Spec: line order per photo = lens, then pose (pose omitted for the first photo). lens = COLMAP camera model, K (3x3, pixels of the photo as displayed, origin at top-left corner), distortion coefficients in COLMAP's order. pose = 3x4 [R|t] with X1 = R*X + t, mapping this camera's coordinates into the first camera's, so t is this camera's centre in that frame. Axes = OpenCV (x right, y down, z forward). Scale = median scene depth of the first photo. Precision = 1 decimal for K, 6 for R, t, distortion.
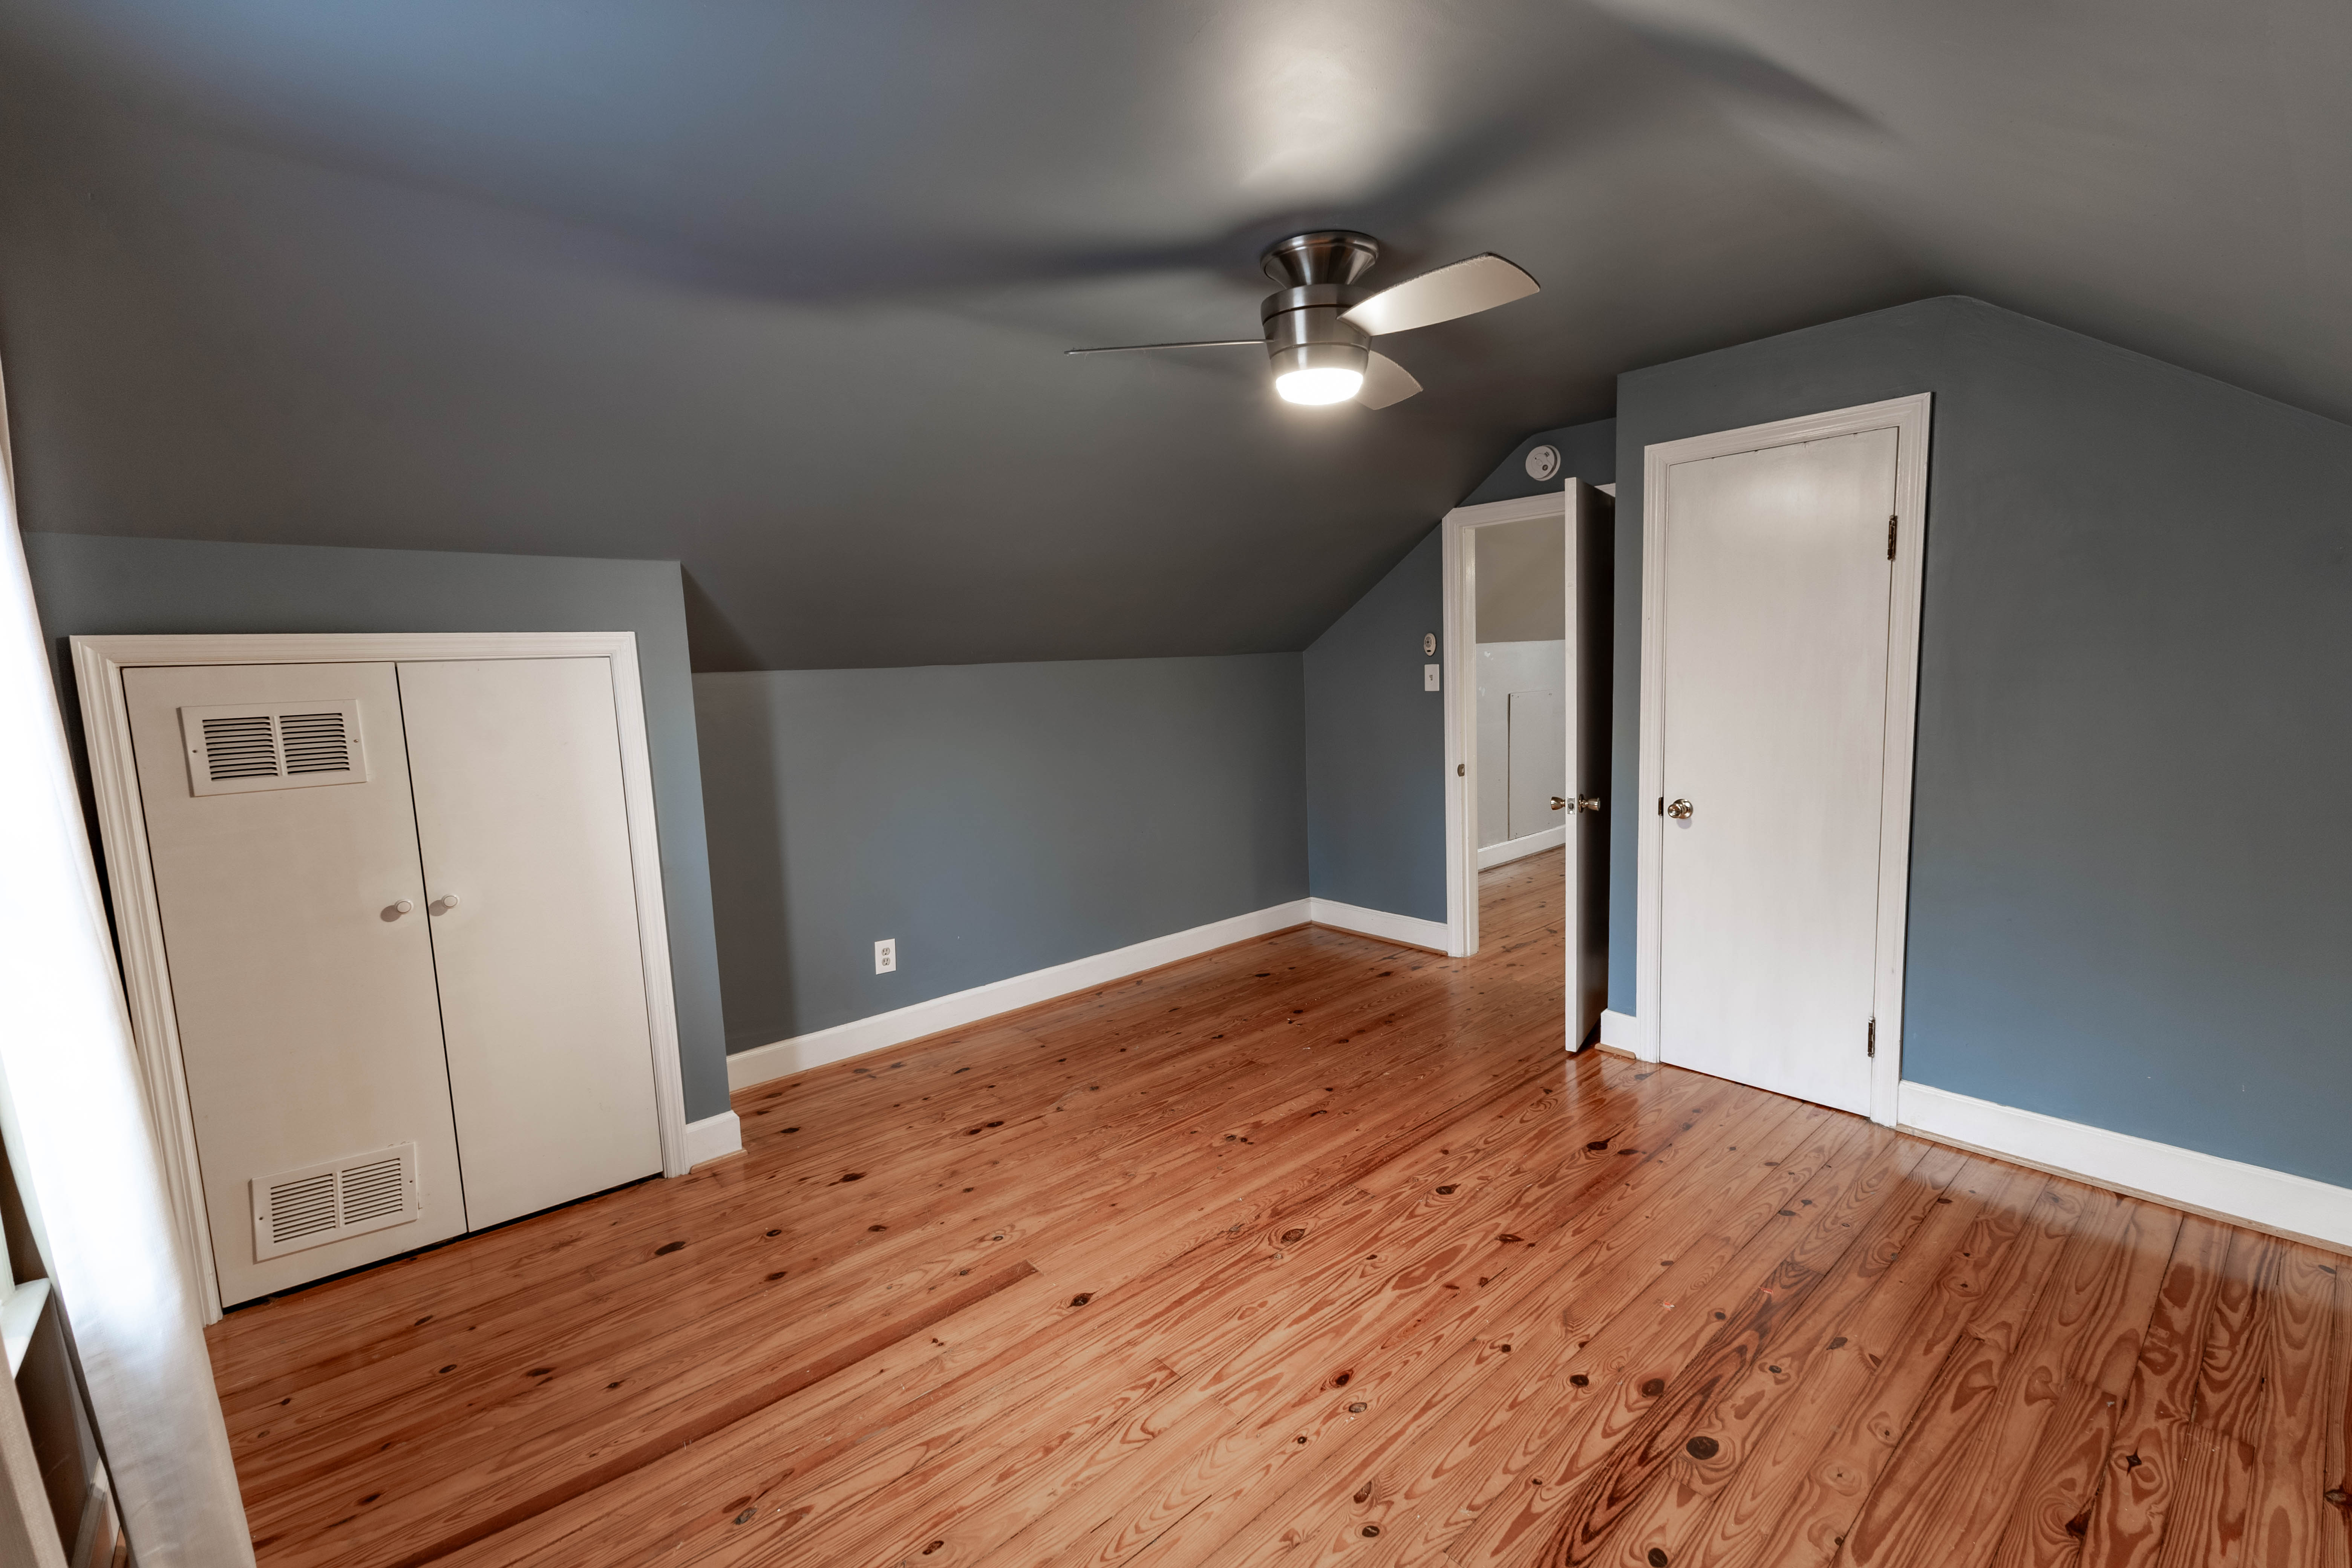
lens RADIAL K [[1011.8, 0, 1176.0], [0, 1011.8, 784.0], [0, 0, 1]] dist [0.013112, -0.000600]
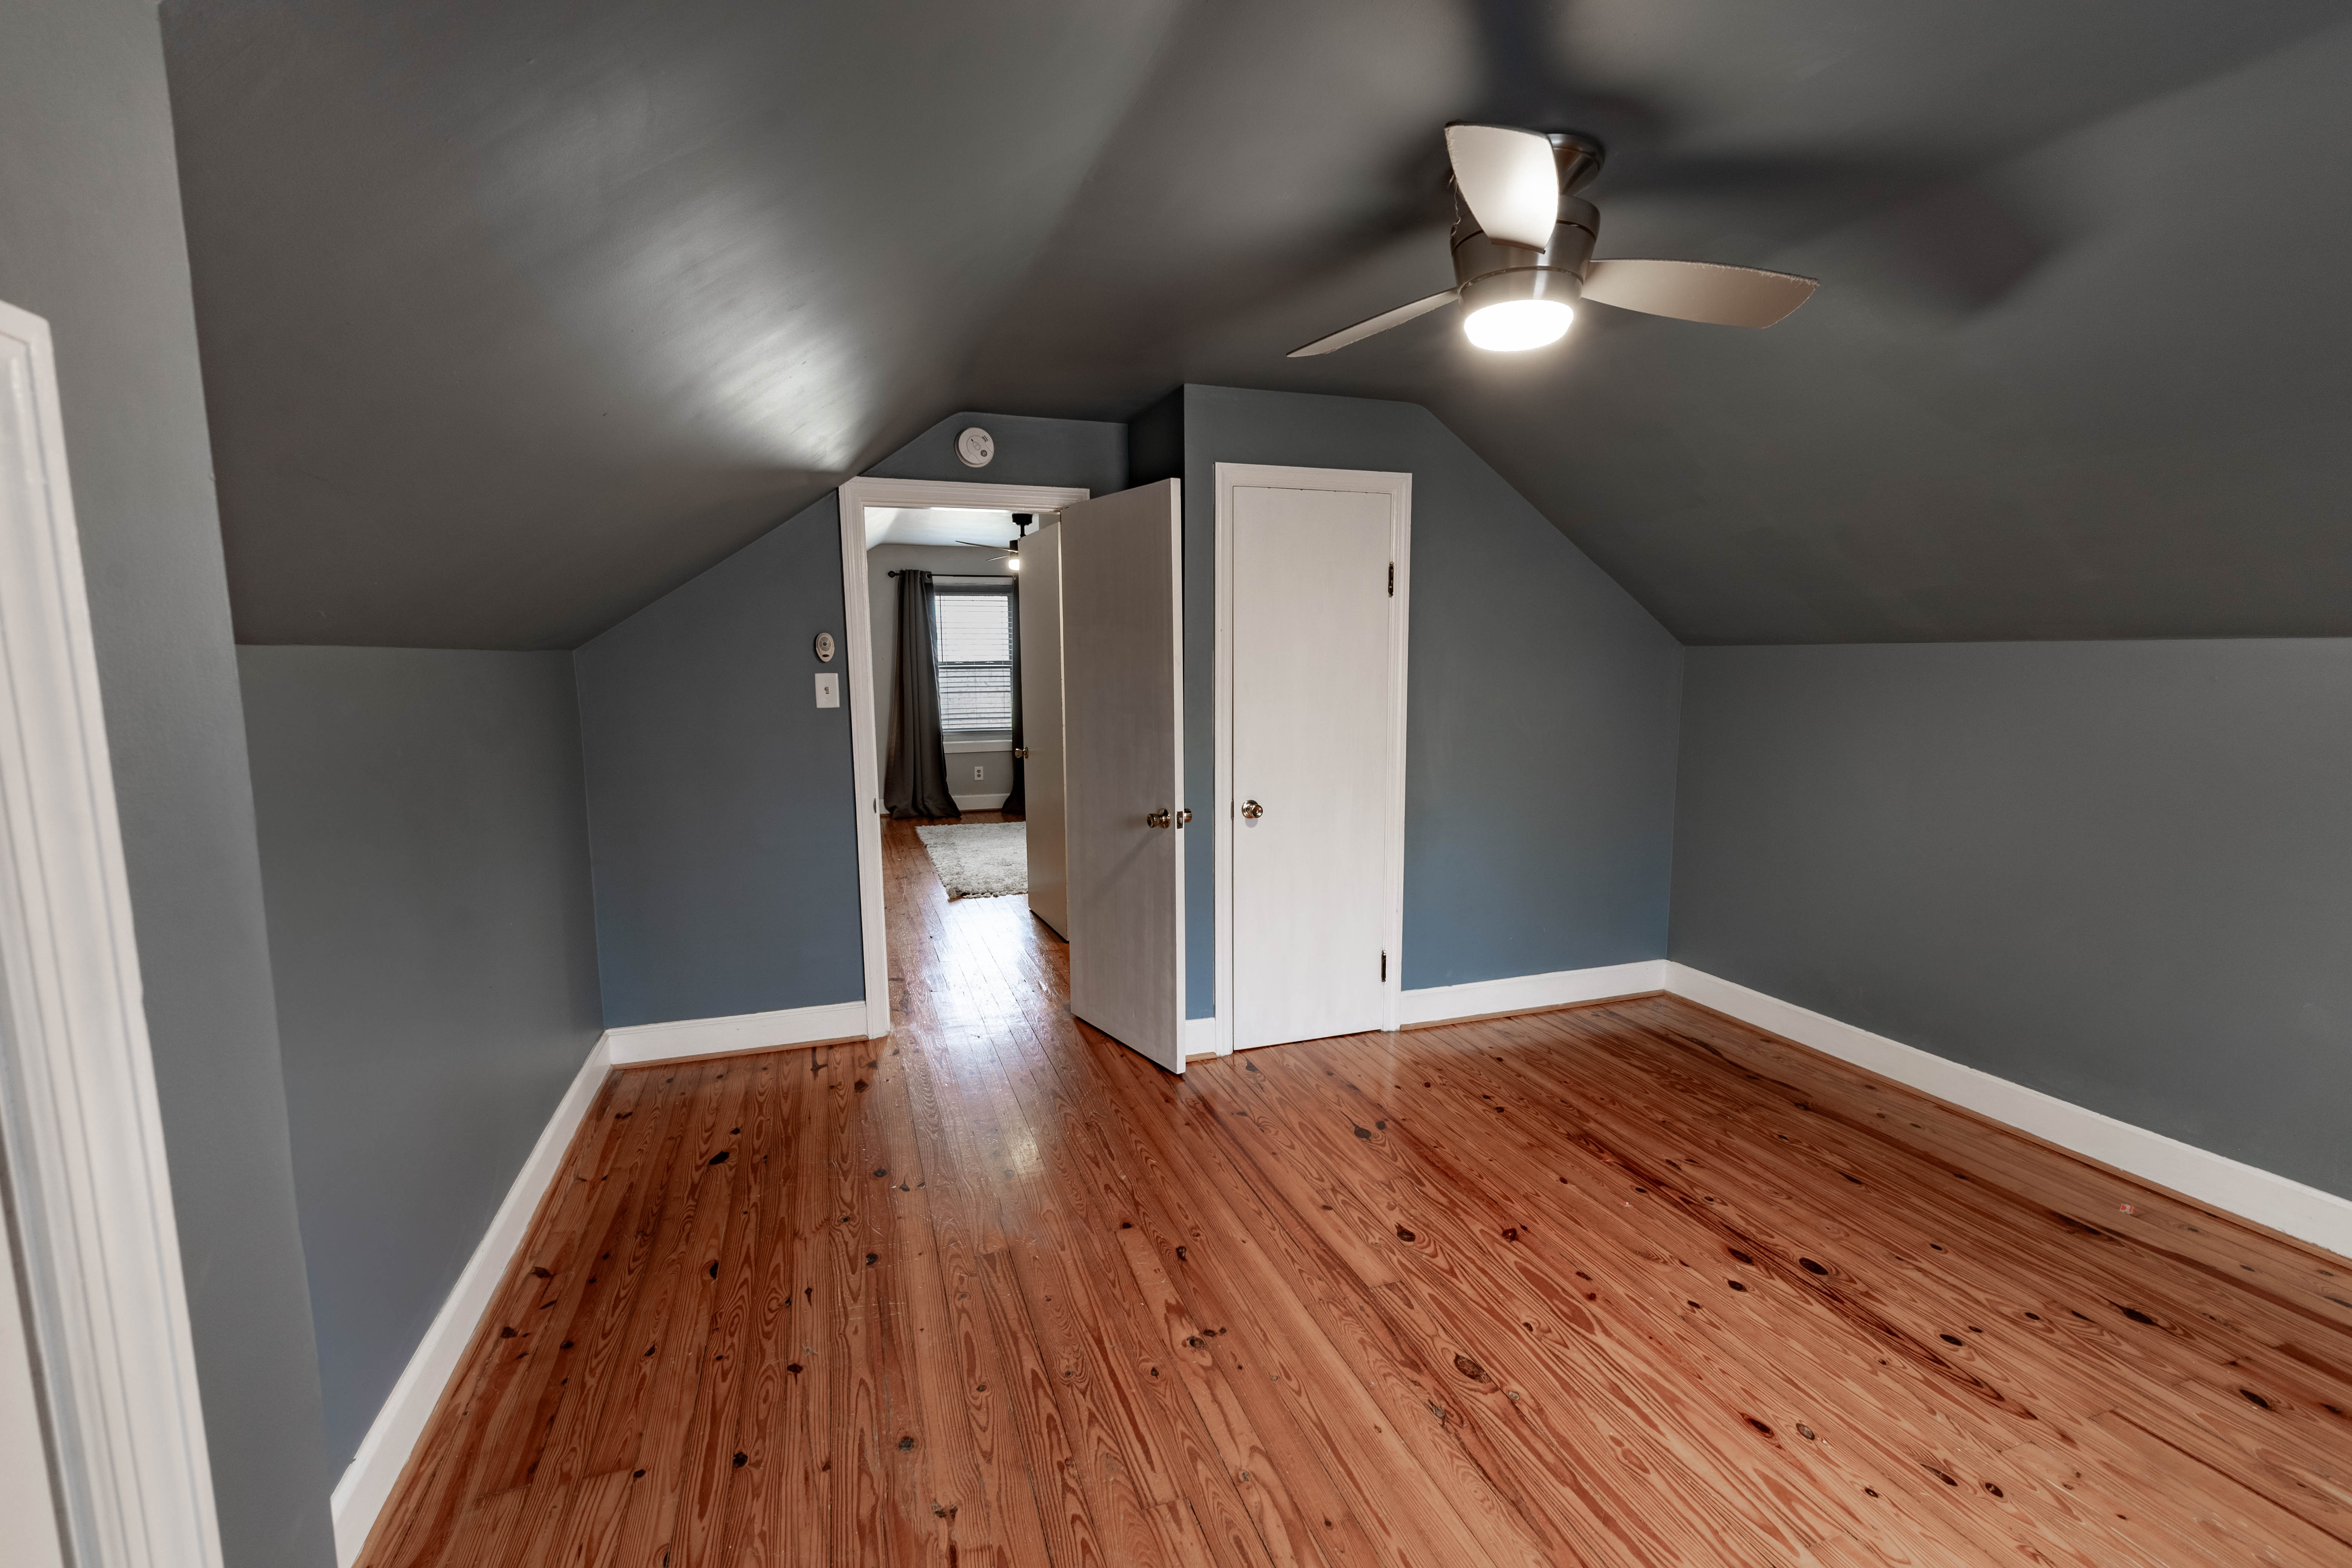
lens RADIAL K [[1011.8, 0, 1176.0], [0, 1011.8, 784.0], [0, 0, 1]] dist [0.013112, -0.000600]
pose [[0.374805, -0.082499, 0.923426, -0.662104], [0.104830, 0.993416, 0.046203, -0.076199], [-0.921158, 0.079486, 0.380985, 0.845977]]
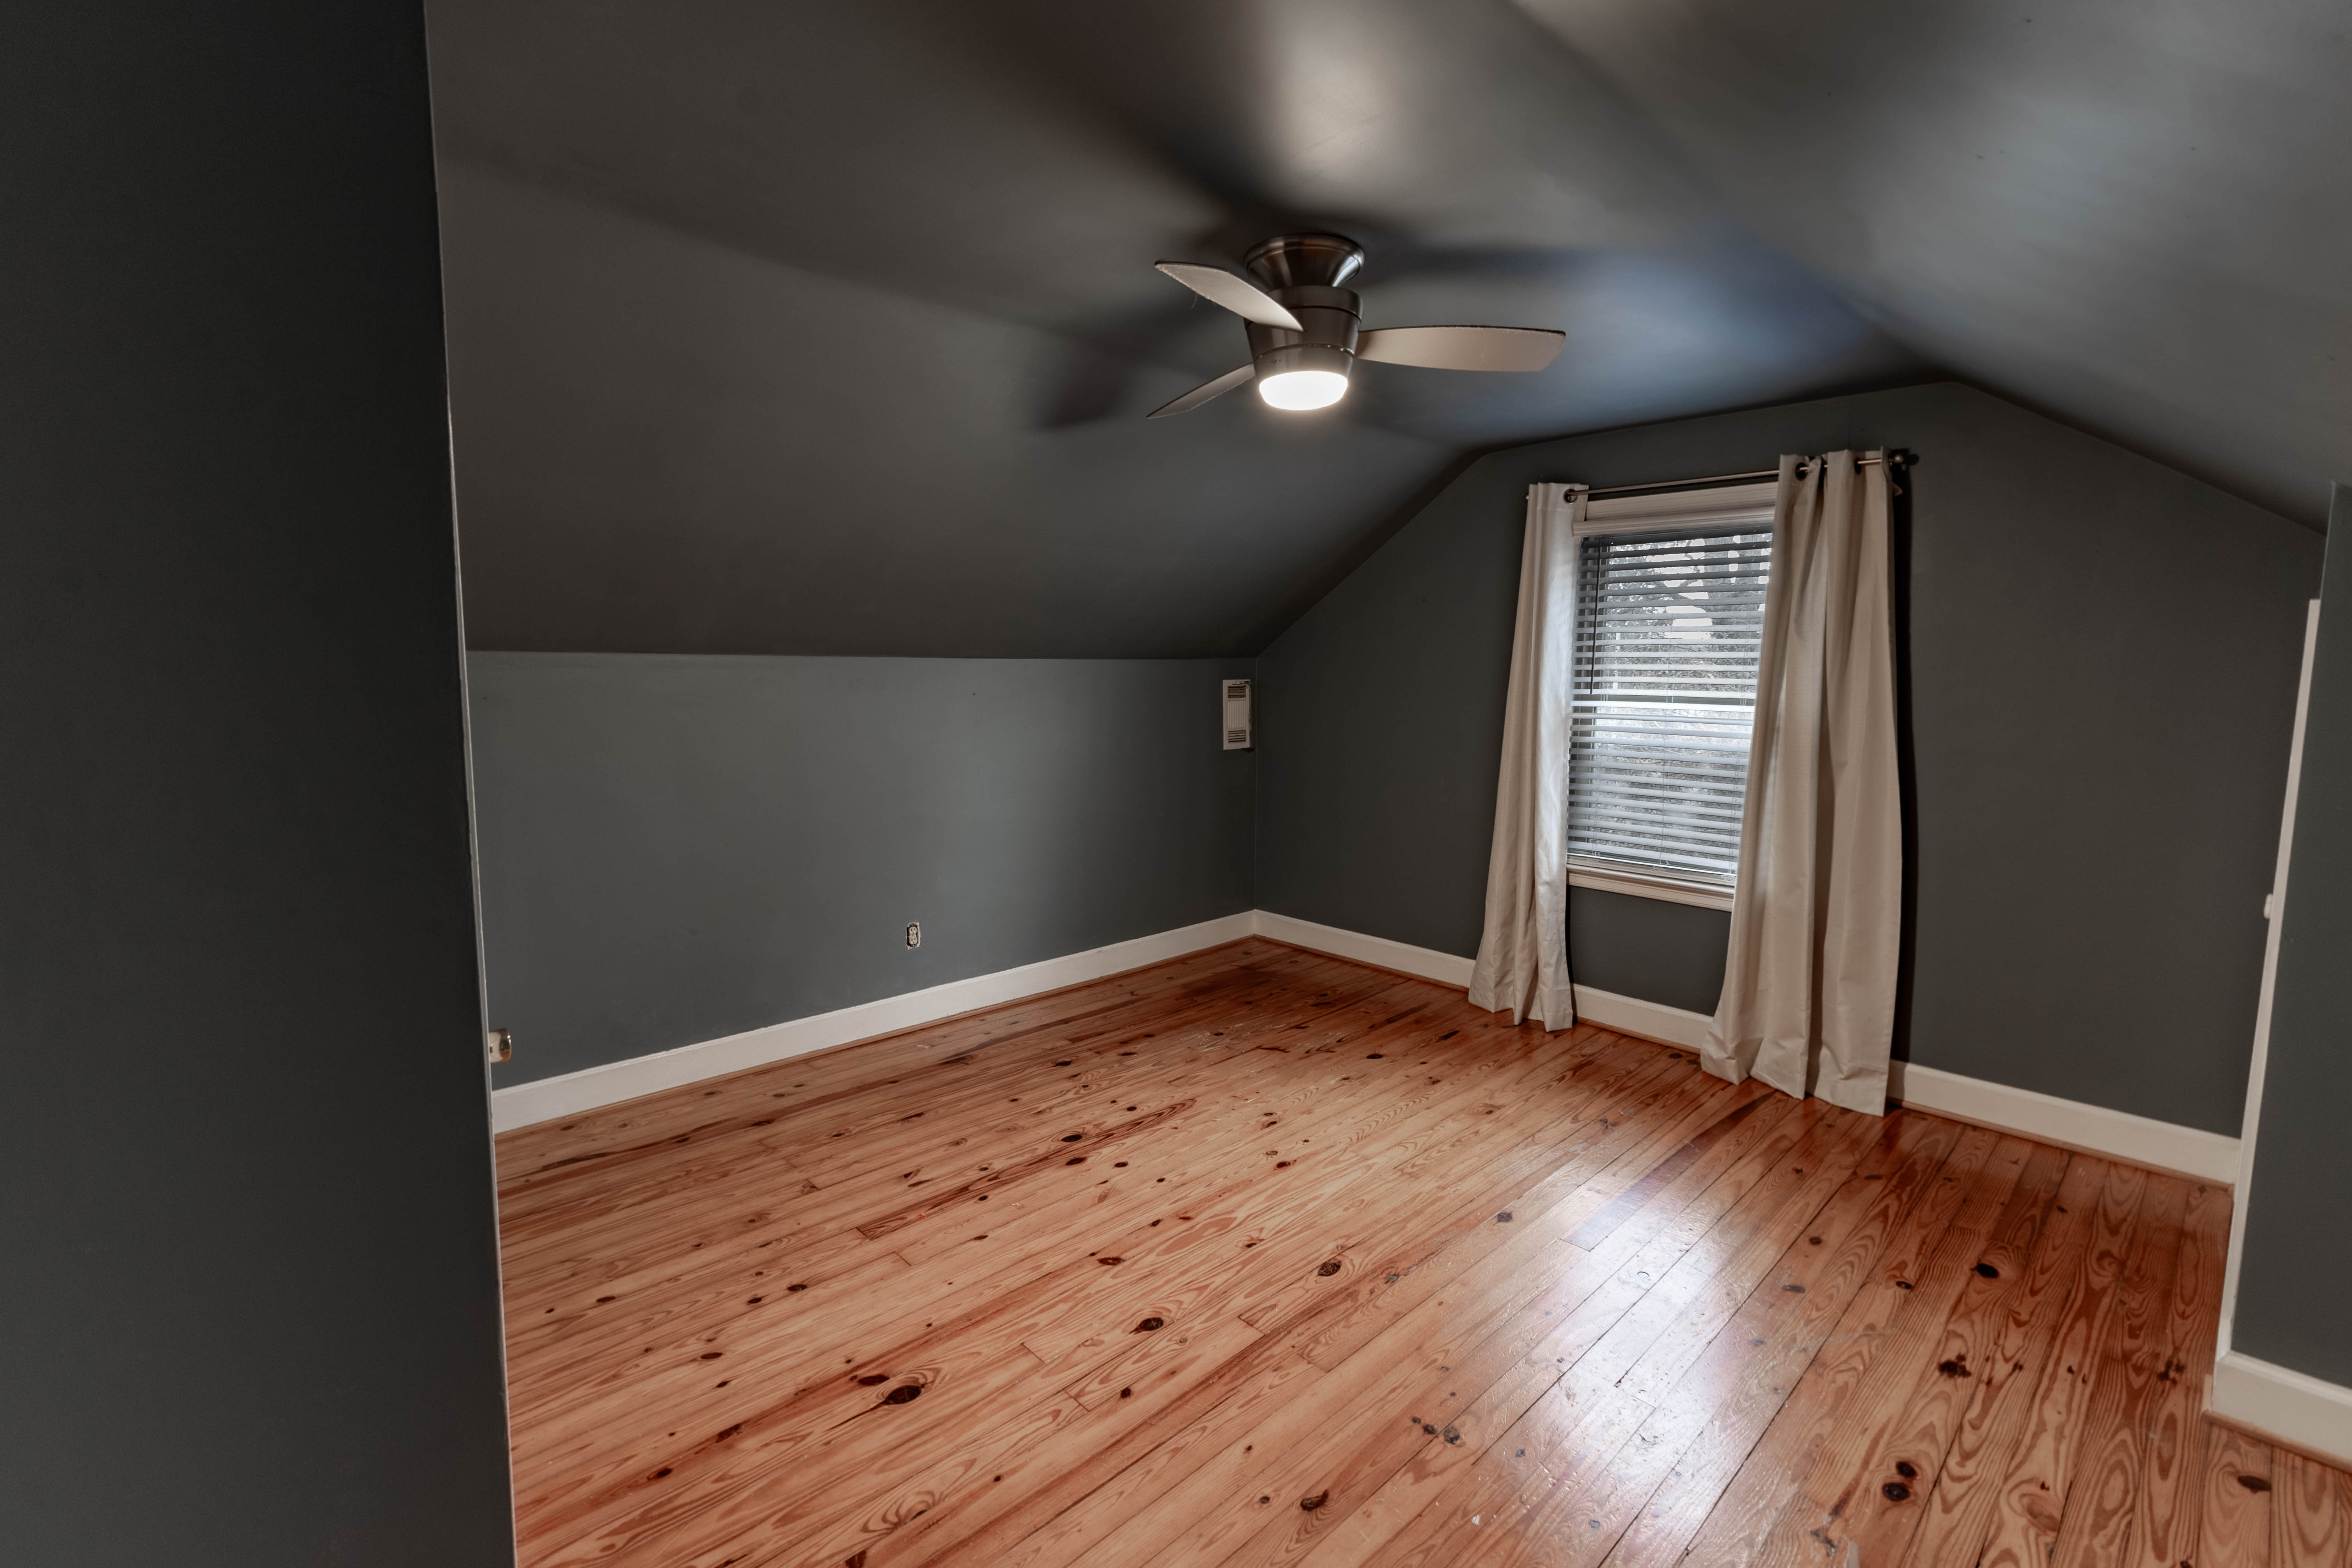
lens RADIAL K [[1042.4, 0, 1171.7], [0, 1042.4, 777.7], [0, 0, 1]] dist [0.016539, -0.004153]
pose [[-0.998684, 0.031474, -0.040497, 0.281783], [0.021519, 0.973846, 0.226188, -0.226866], [0.046557, 0.225019, -0.973241, 1.800512]]
